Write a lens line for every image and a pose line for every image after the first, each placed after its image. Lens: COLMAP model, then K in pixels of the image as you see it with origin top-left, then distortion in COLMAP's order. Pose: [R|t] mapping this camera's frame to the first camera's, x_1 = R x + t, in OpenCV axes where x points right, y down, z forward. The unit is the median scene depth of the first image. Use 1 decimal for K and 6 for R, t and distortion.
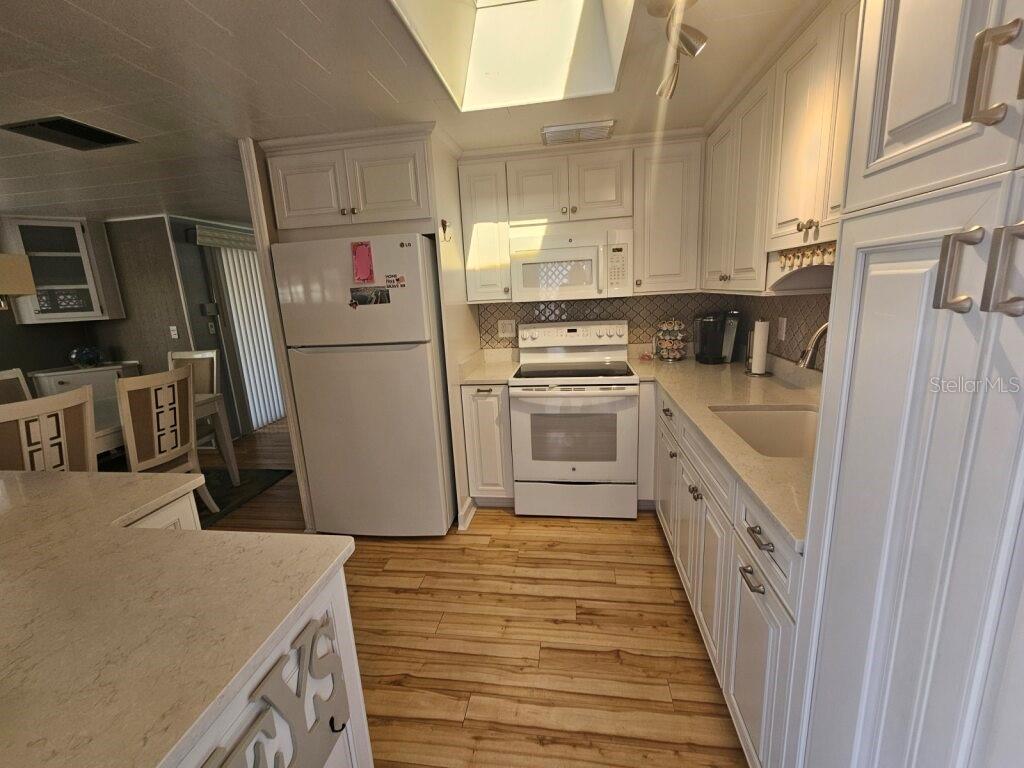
lens RADIAL K [[423.9, 0, 512.5], [0, 423.9, 380.5], [0, 0, 1]] dist [-0.001483, 0.000240]
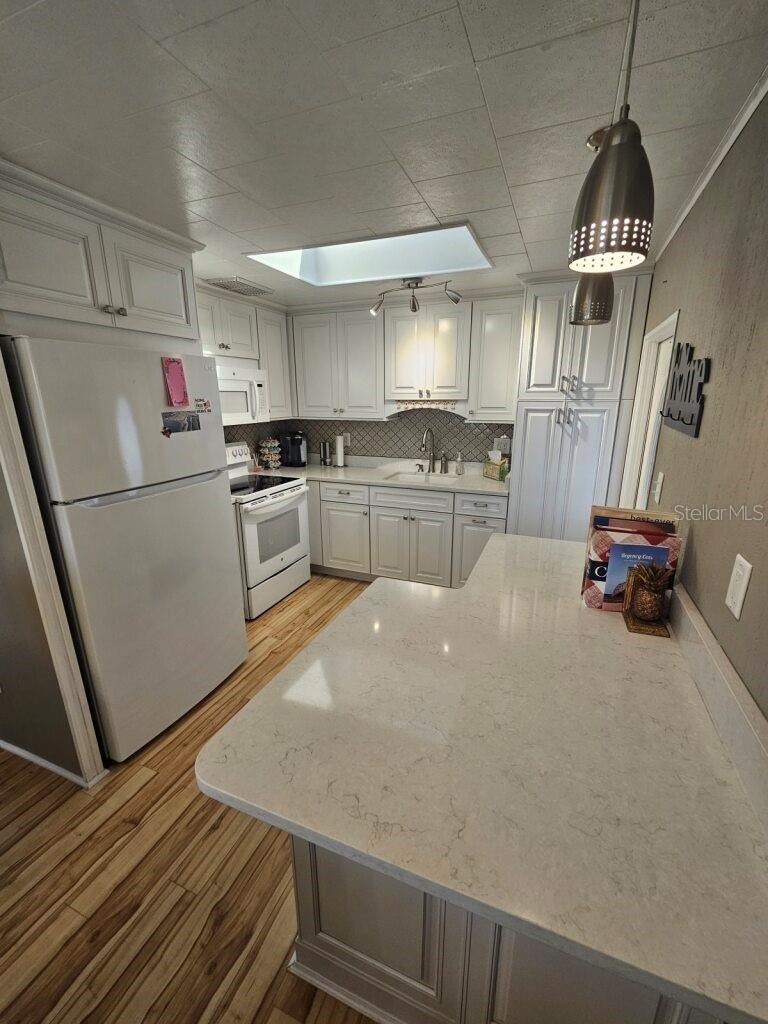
lens RADIAL K [[423.9, 0, 385.5], [0, 423.9, 511.4], [0, 0, 1]] dist [-0.001483, 0.000240]
pose [[0.240727, -0.203008, 0.949125, -0.954116], [0.193027, 0.968362, 0.158165, -0.069228], [-0.951205, 0.145132, 0.272297, 0.346051]]
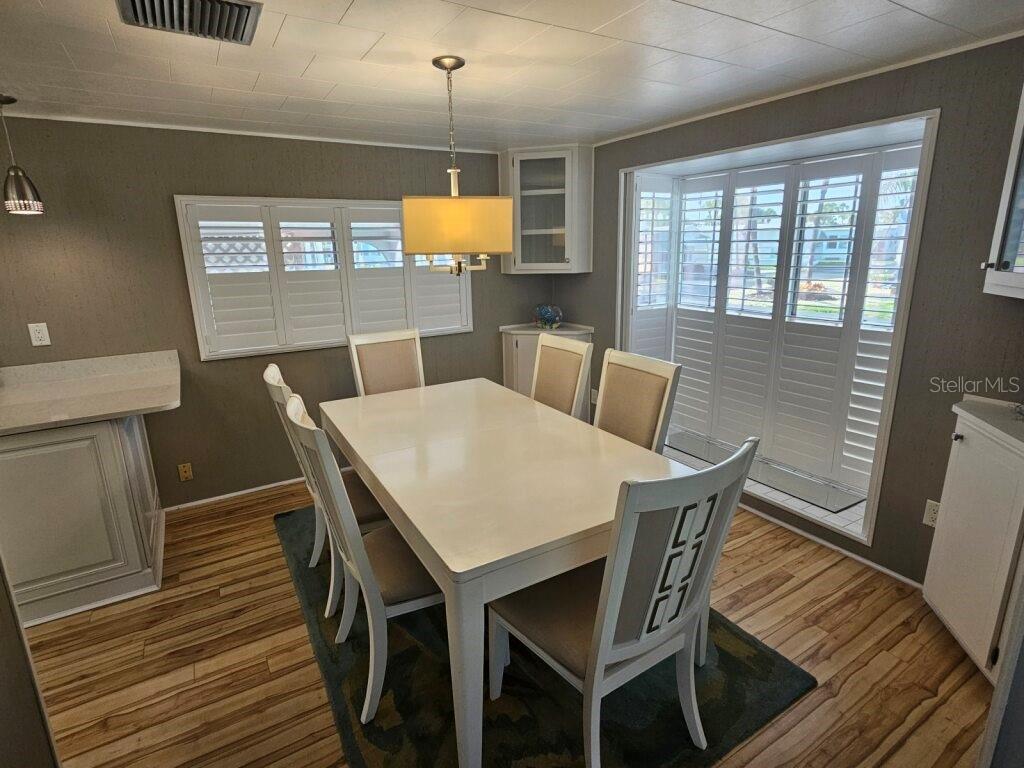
lens RADIAL K [[523.0, 0, 509.4], [0, 523.0, 383.5], [0, 0, 1]] dist [-0.003523, -0.000333]
pose [[-0.767492, 0.232457, -0.597427, -0.640802], [-0.069413, 0.896326, 0.437929, -0.368022], [0.637289, 0.377576, -0.671788, 1.622283]]
